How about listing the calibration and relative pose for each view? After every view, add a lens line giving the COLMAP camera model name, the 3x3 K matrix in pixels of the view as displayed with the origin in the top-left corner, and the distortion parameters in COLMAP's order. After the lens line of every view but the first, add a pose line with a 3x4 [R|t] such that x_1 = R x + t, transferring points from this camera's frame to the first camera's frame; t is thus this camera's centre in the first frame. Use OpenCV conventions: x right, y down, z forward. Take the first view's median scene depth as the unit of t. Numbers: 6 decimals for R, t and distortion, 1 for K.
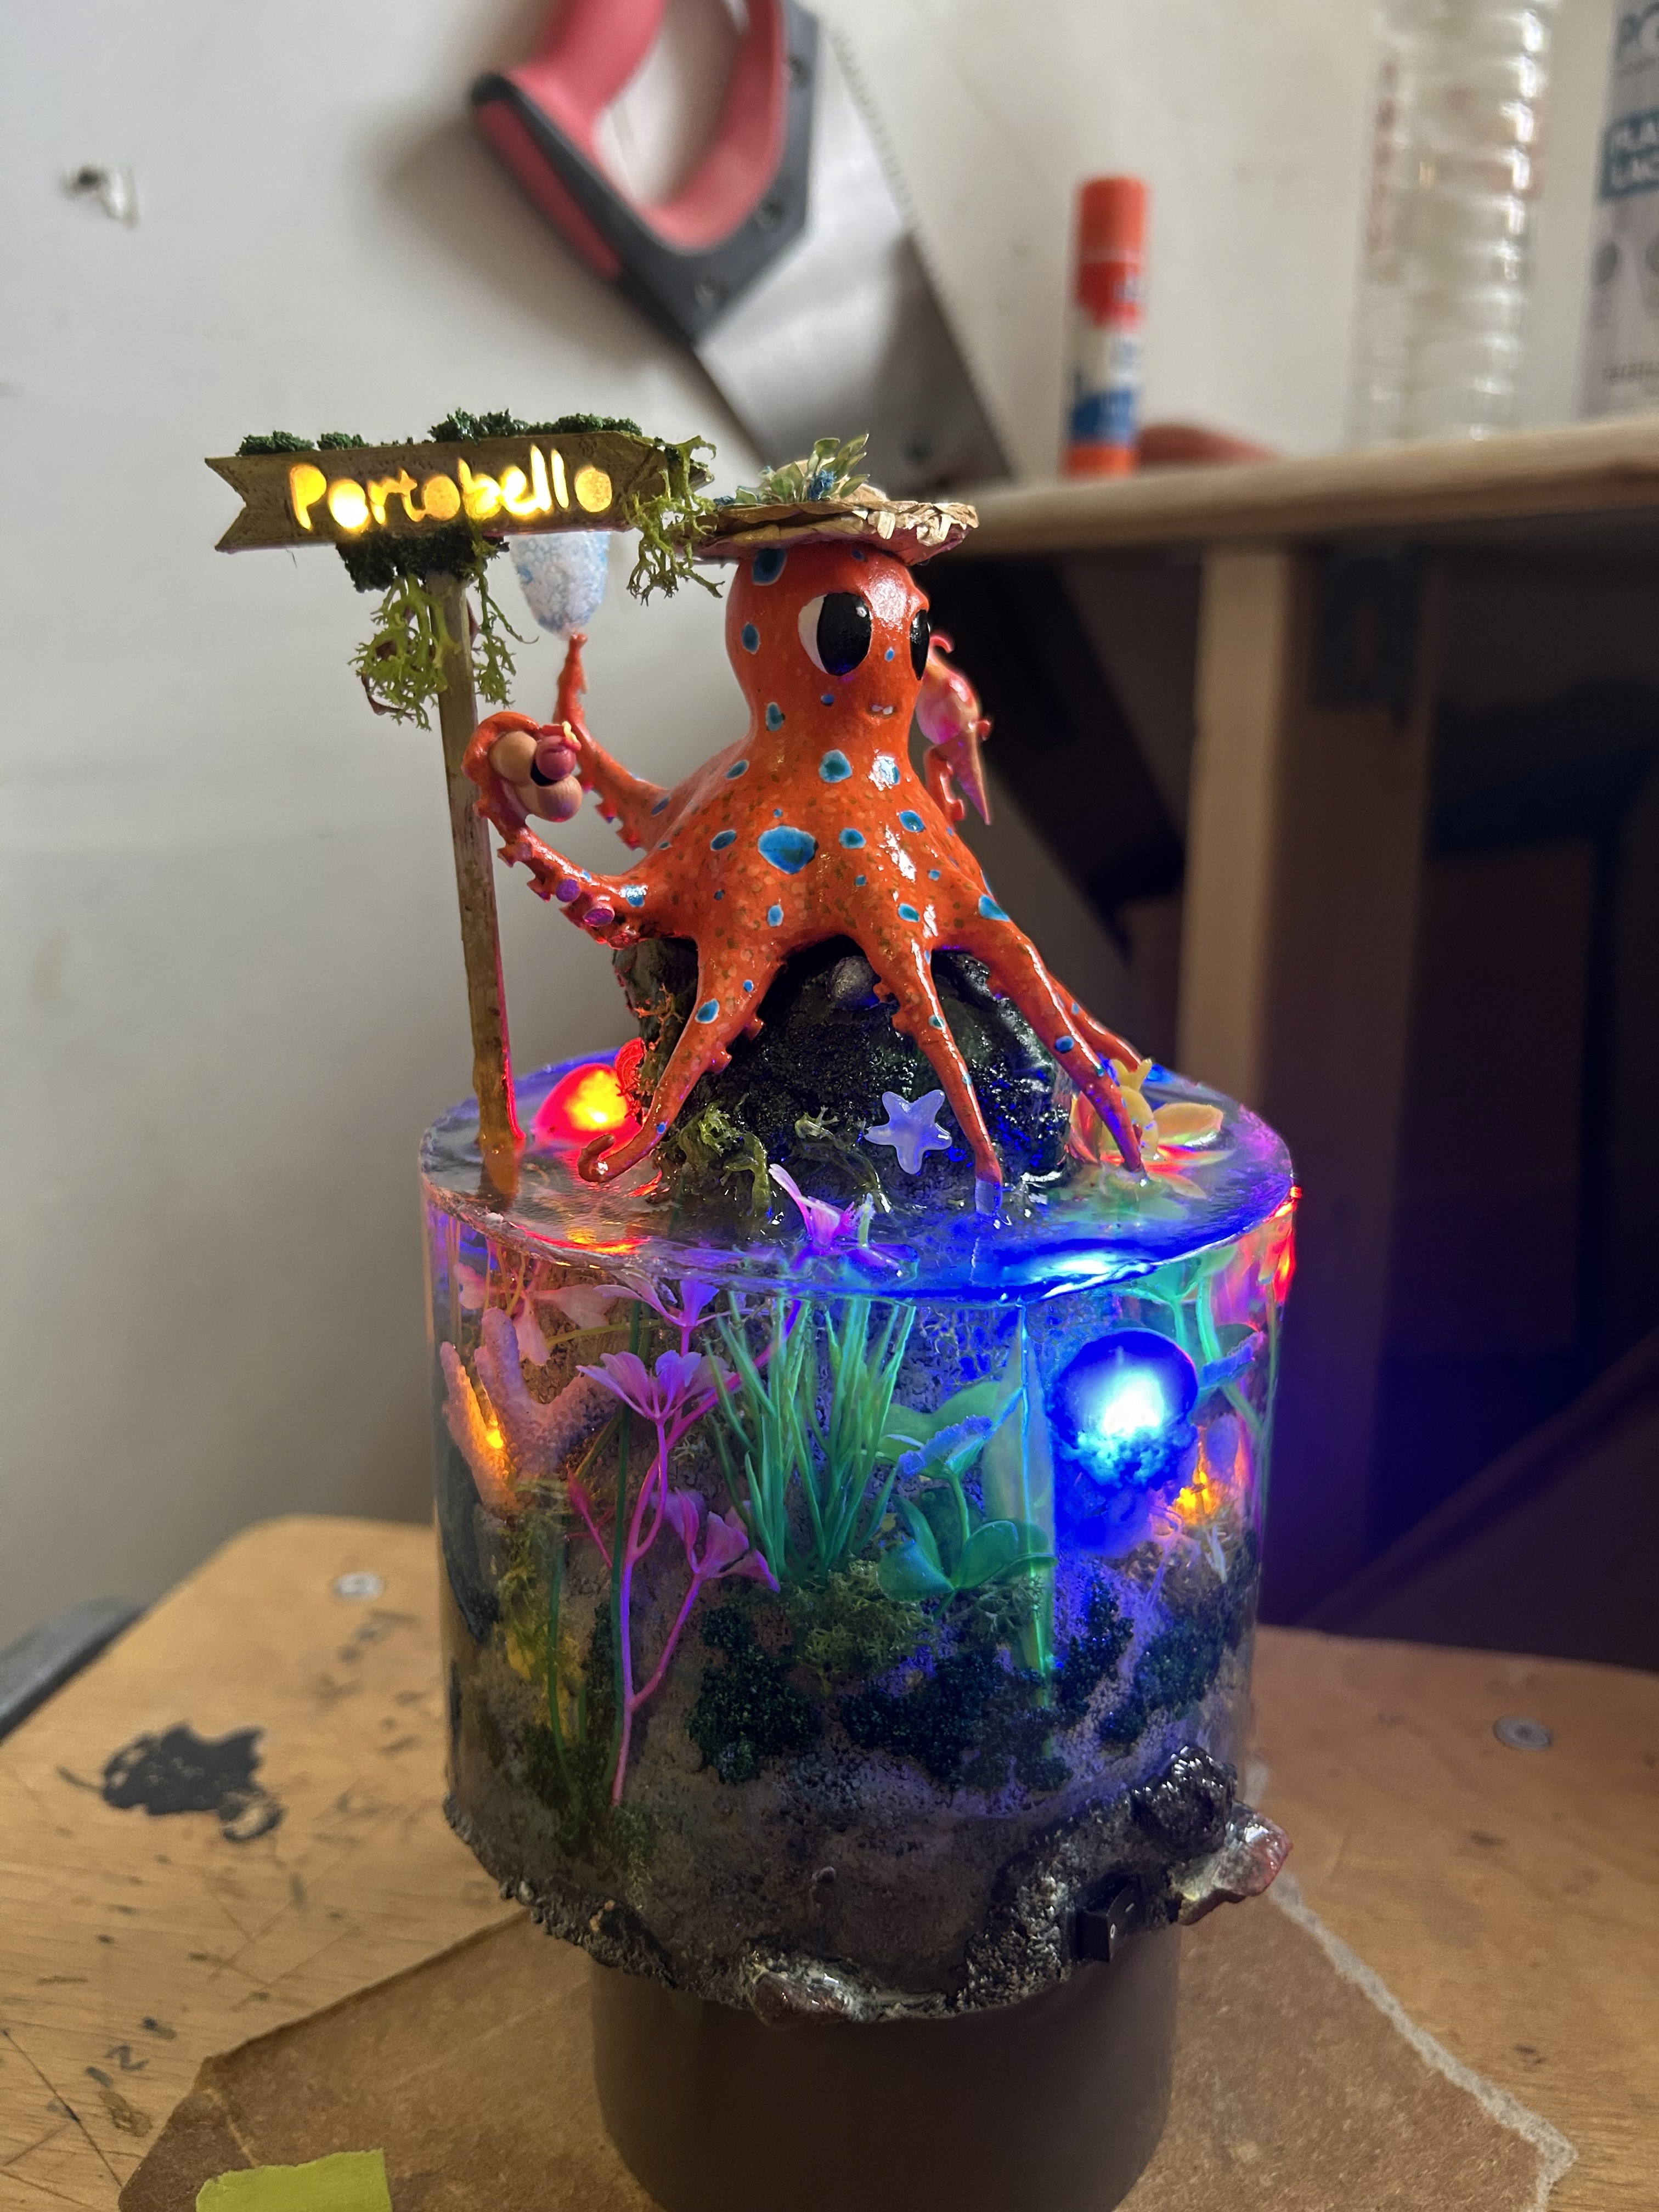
lens RADIAL K [[1701.8, 0, 811.5], [0, 1701.8, 1090.5], [0, 0, 1]] dist [0.013335, -0.041869]
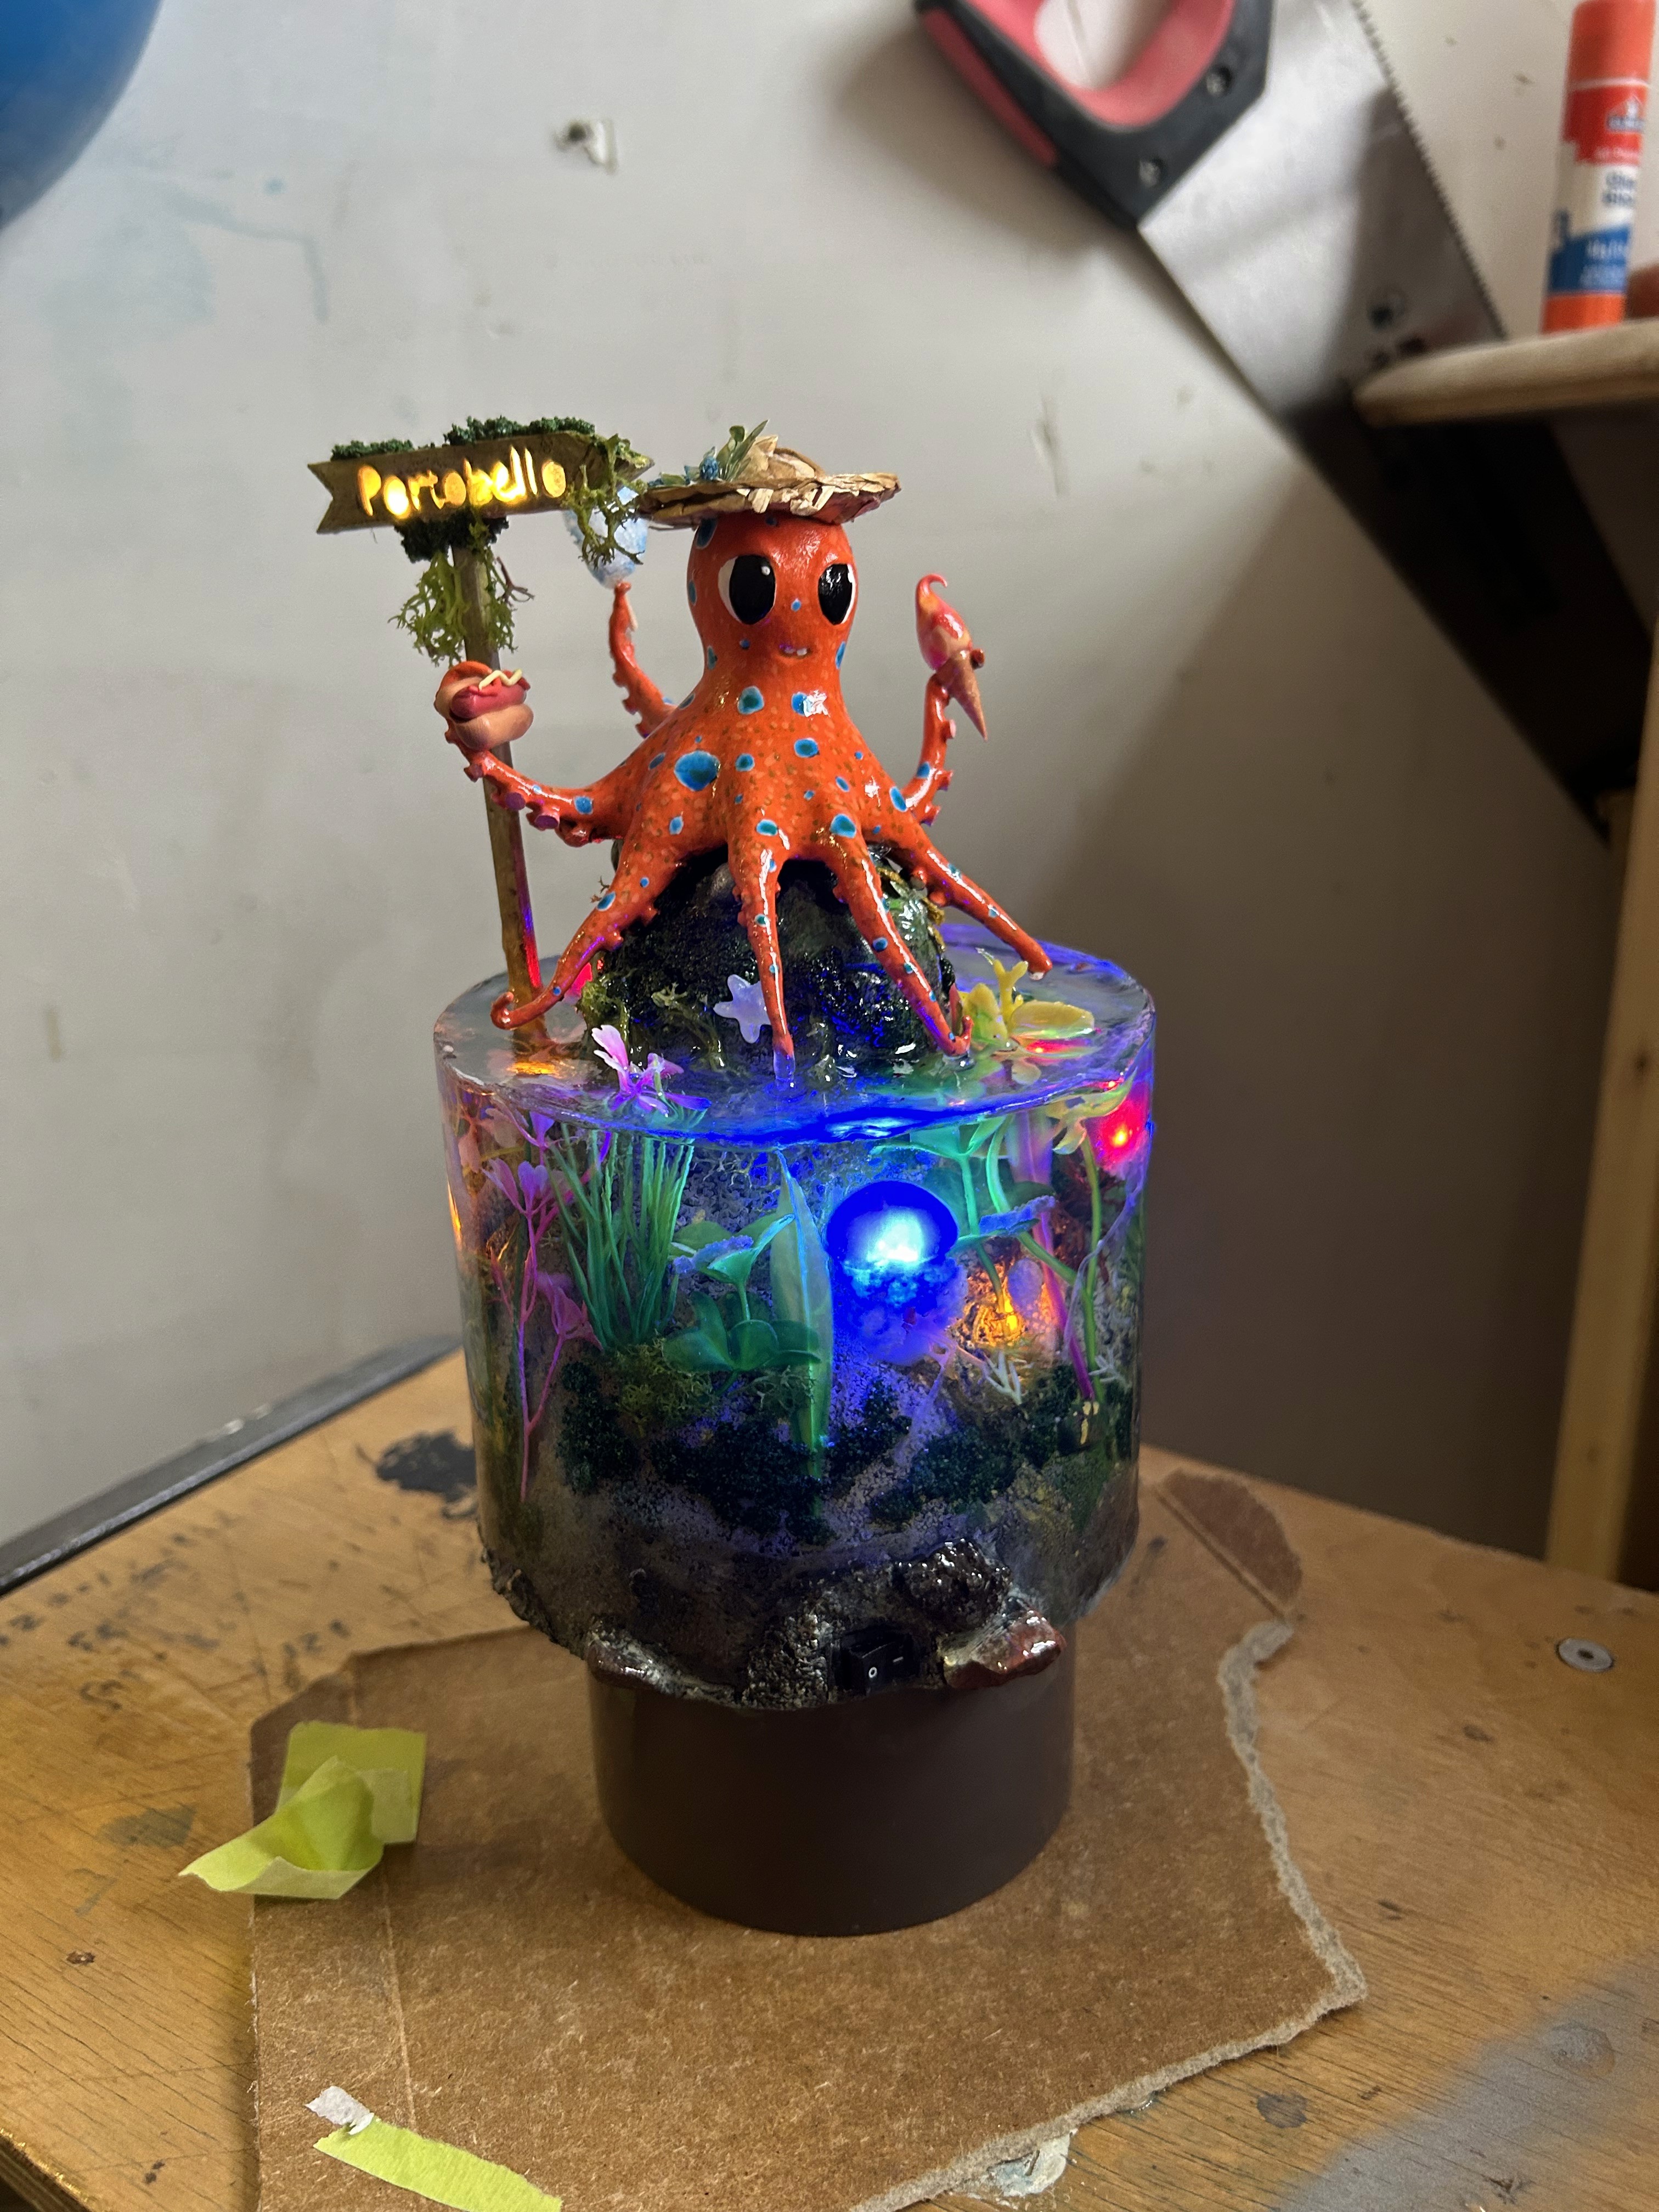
lens RADIAL K [[1701.8, 0, 835.6], [0, 1701.8, 1089.2], [0, 0, 1]] dist [0.013335, -0.041869]
pose [[0.929553, 0.089150, -0.357747, 0.548850], [-0.059739, 0.993923, 0.092462, -0.033677], [0.363816, -0.064577, 0.929230, -0.119463]]
